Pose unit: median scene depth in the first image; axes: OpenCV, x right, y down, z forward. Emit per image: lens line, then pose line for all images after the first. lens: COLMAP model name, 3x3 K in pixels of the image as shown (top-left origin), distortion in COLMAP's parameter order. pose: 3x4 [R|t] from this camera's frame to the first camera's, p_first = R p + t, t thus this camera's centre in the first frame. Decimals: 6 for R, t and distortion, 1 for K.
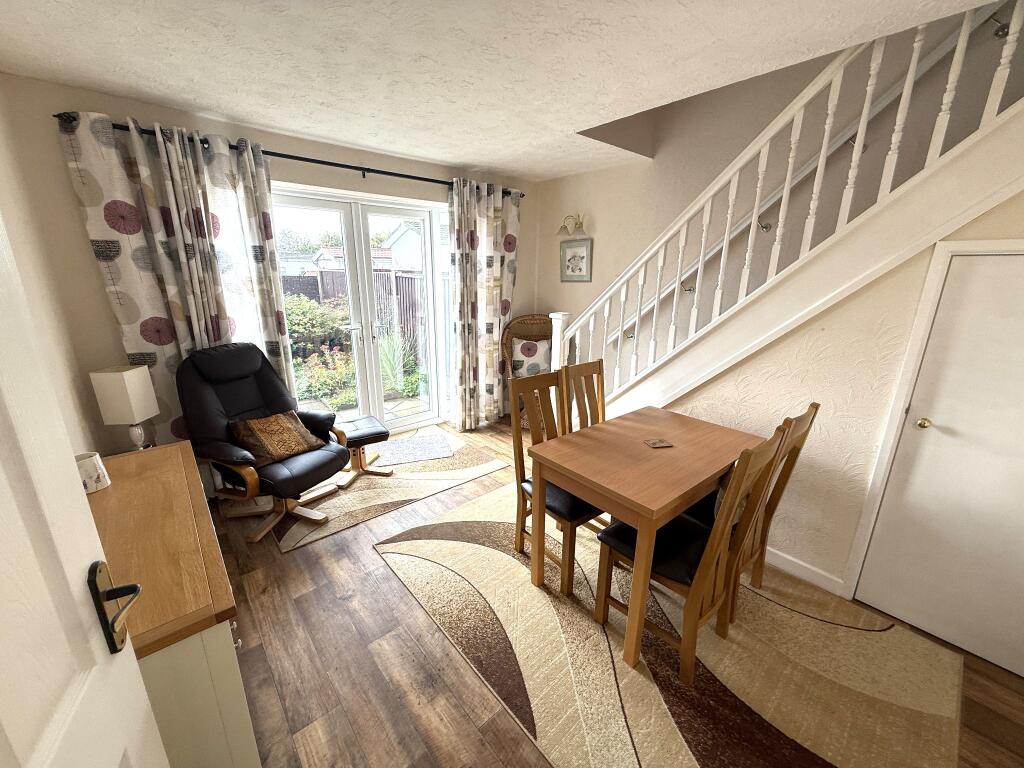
lens RADIAL K [[405.7, 0, 509.4], [0, 405.7, 383.8], [0, 0, 1]] dist [-0.001671, 0.000467]
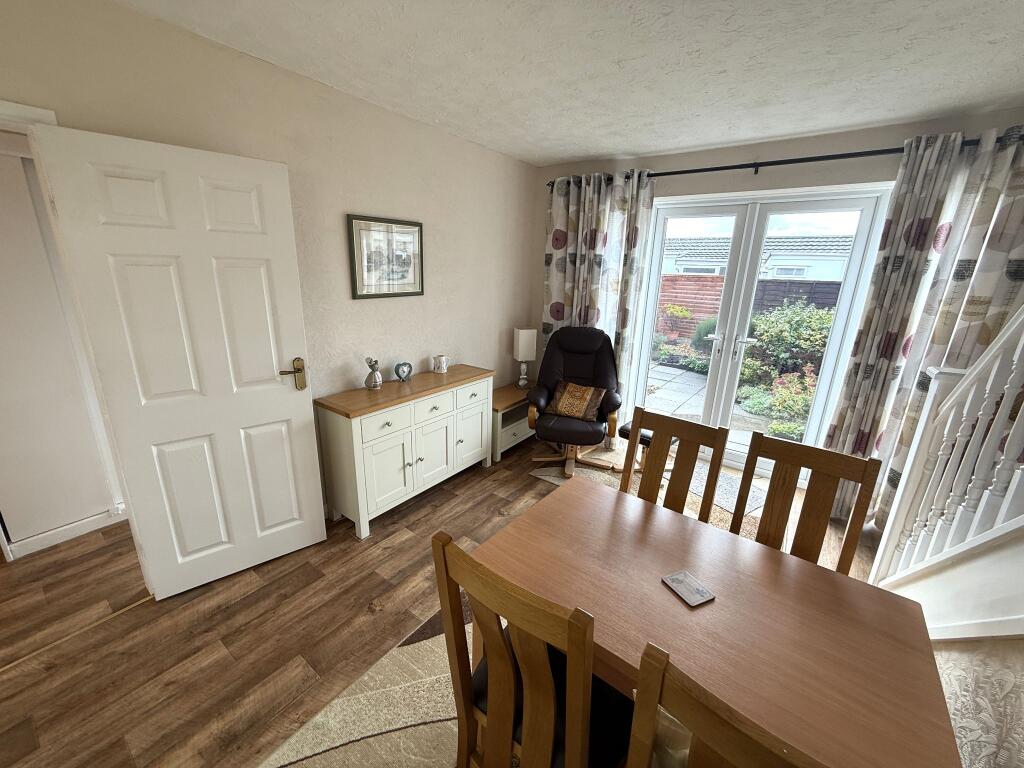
lens RADIAL K [[405.7, 0, 509.5], [0, 405.7, 384.5], [0, 0, 1]] dist [-0.001671, 0.000467]
pose [[0.217110, 0.269979, -0.938070, 0.642456], [-0.292750, 0.934765, 0.201273, -0.129207], [0.931214, 0.230922, 0.281984, 0.466084]]
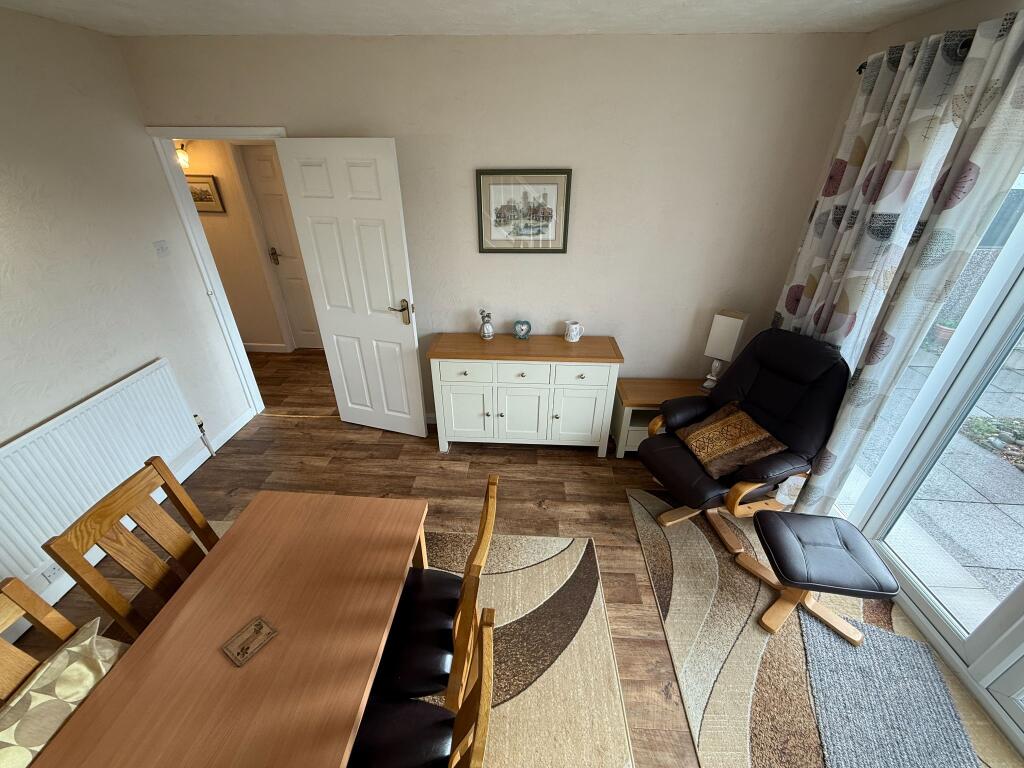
lens RADIAL K [[405.7, 0, 511.2], [0, 405.7, 384.6], [0, 0, 1]] dist [-0.001671, 0.000467]
pose [[-0.689649, 0.345311, -0.636510, 0.296080], [-0.207972, 0.747504, 0.630861, -0.459415], [0.693636, 0.567449, -0.443701, 1.098988]]
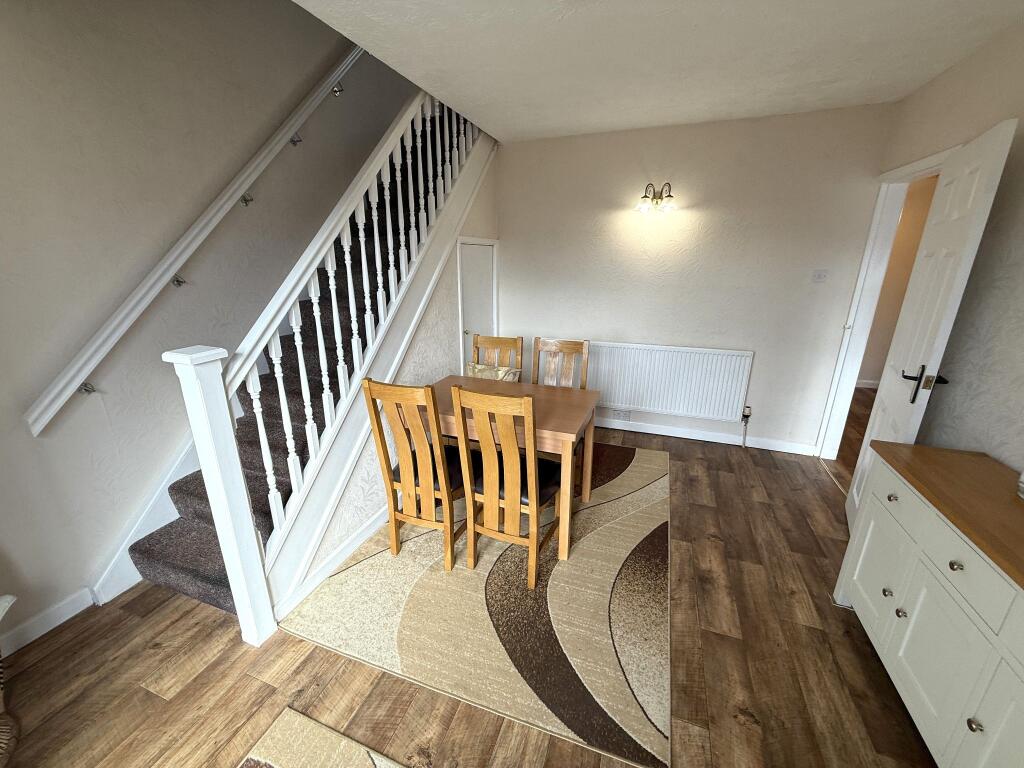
lens RADIAL K [[405.7, 0, 507.1], [0, 405.7, 387.6], [0, 0, 1]] dist [-0.001671, 0.000467]
pose [[-0.477908, -0.279759, 0.832670, -0.538414], [0.234335, 0.872971, 0.427795, -0.324738], [-0.846576, 0.399571, -0.351642, 1.176726]]
